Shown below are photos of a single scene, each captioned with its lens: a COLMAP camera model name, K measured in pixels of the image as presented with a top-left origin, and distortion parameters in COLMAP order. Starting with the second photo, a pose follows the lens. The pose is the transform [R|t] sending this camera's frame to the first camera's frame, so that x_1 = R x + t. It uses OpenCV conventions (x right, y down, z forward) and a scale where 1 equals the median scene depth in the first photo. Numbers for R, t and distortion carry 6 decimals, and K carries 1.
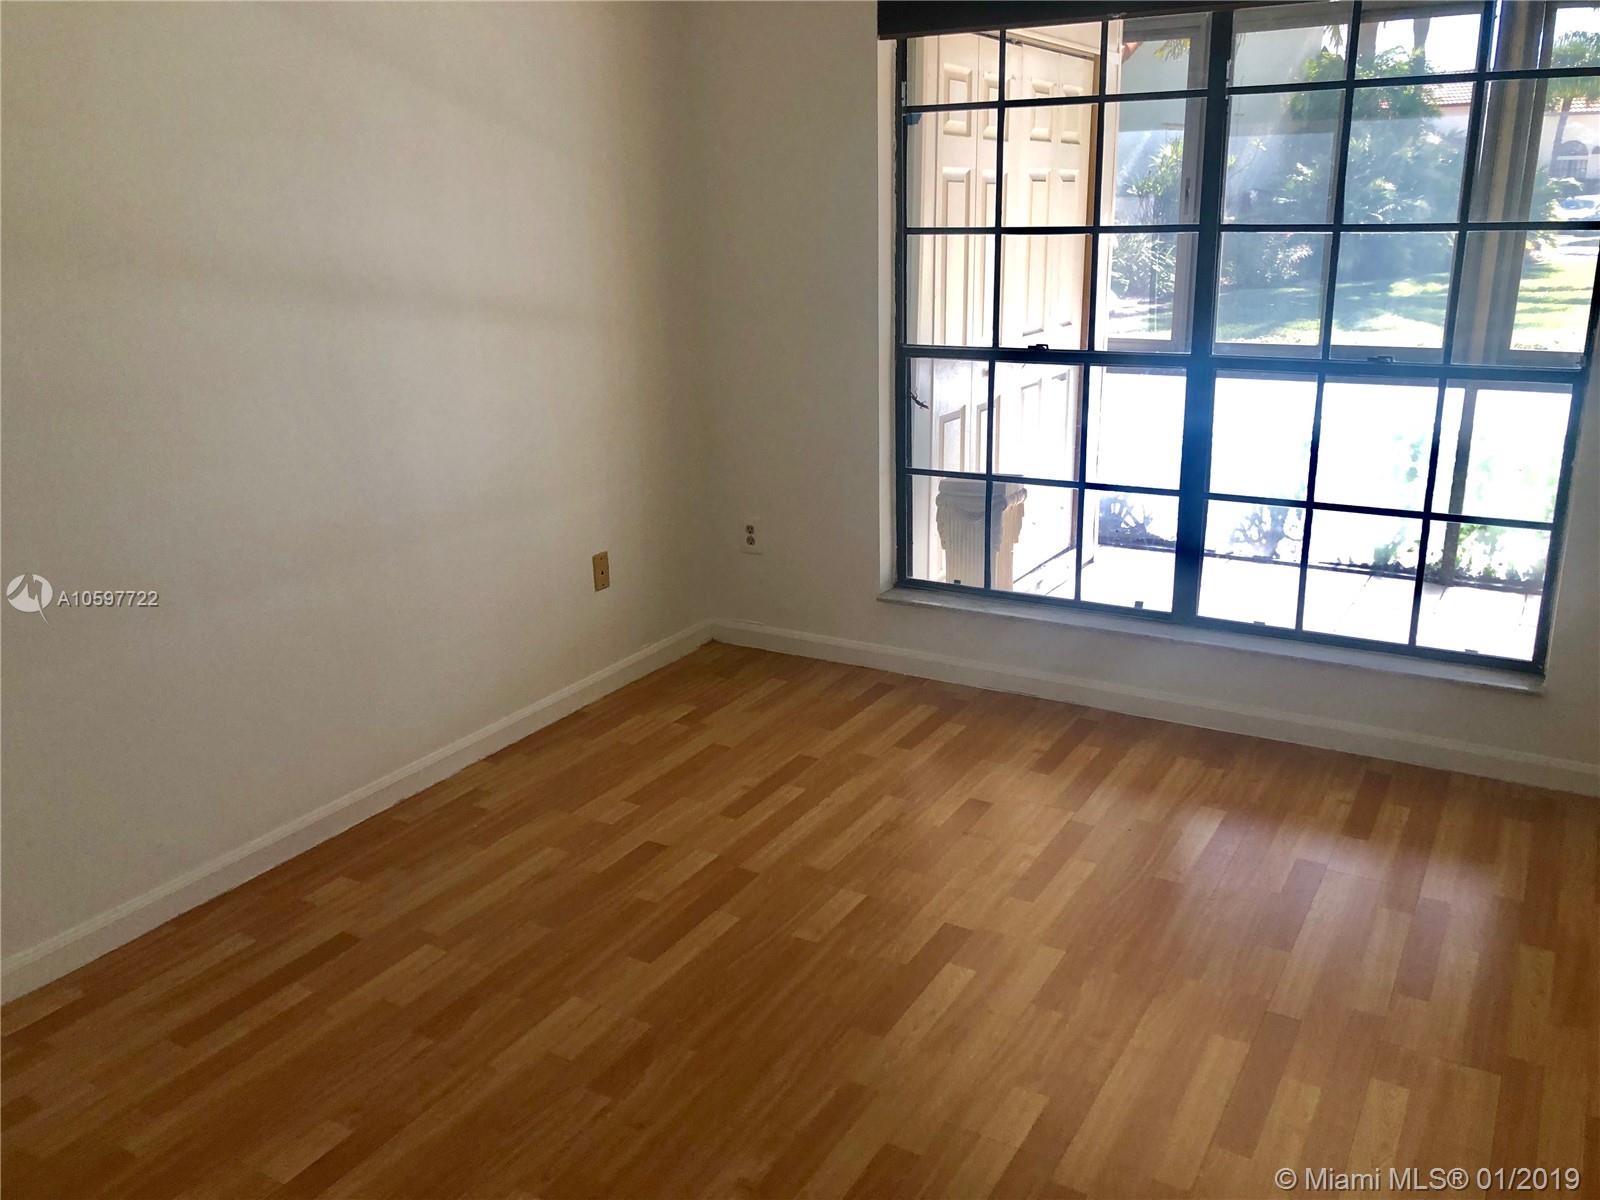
lens RADIAL K [[1319.2, 0, 800.4], [0, 1319.2, 600.5], [0, 0, 1]] dist [0.036801, -0.037736]
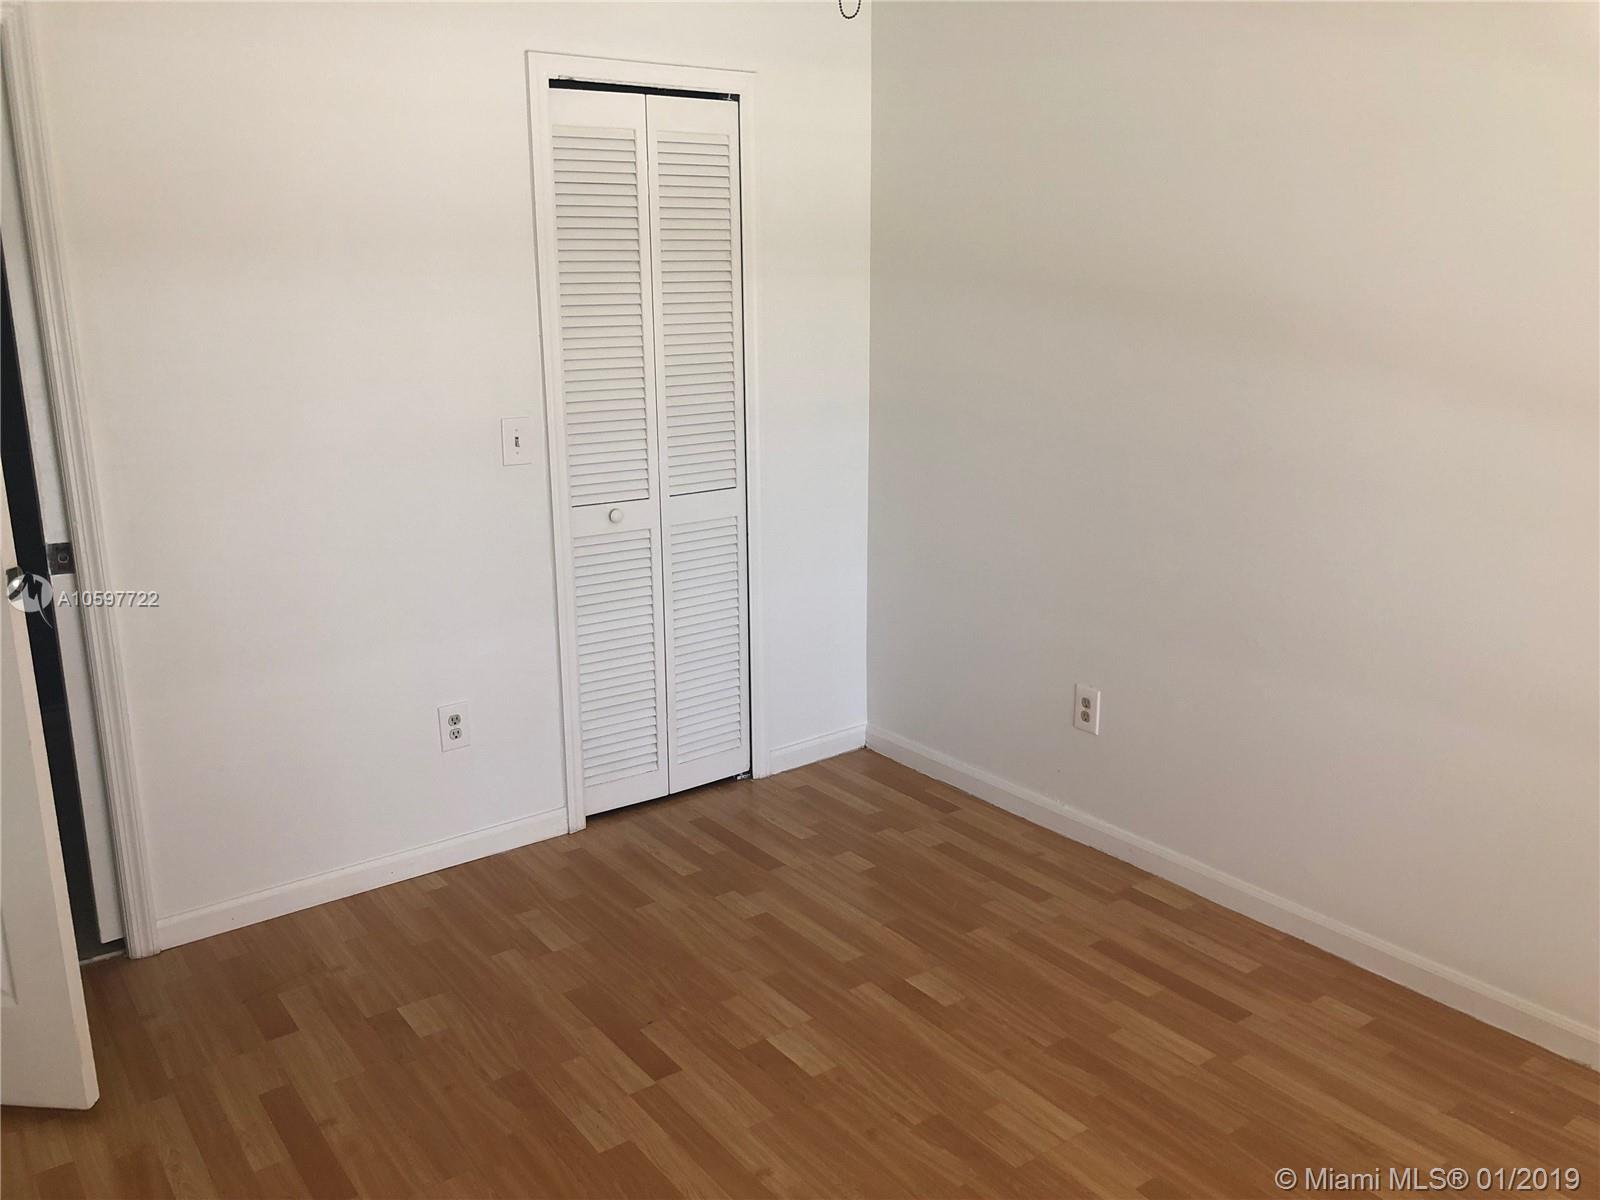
lens RADIAL K [[1319.2, 0, 800.8], [0, 1319.2, 599.8], [0, 0, 1]] dist [0.036801, -0.037736]
pose [[-0.391722, 0.246305, -0.886503, 0.672828], [-0.256823, 0.895936, 0.362409, -0.345147], [0.883514, 0.369637, -0.287701, 0.934802]]
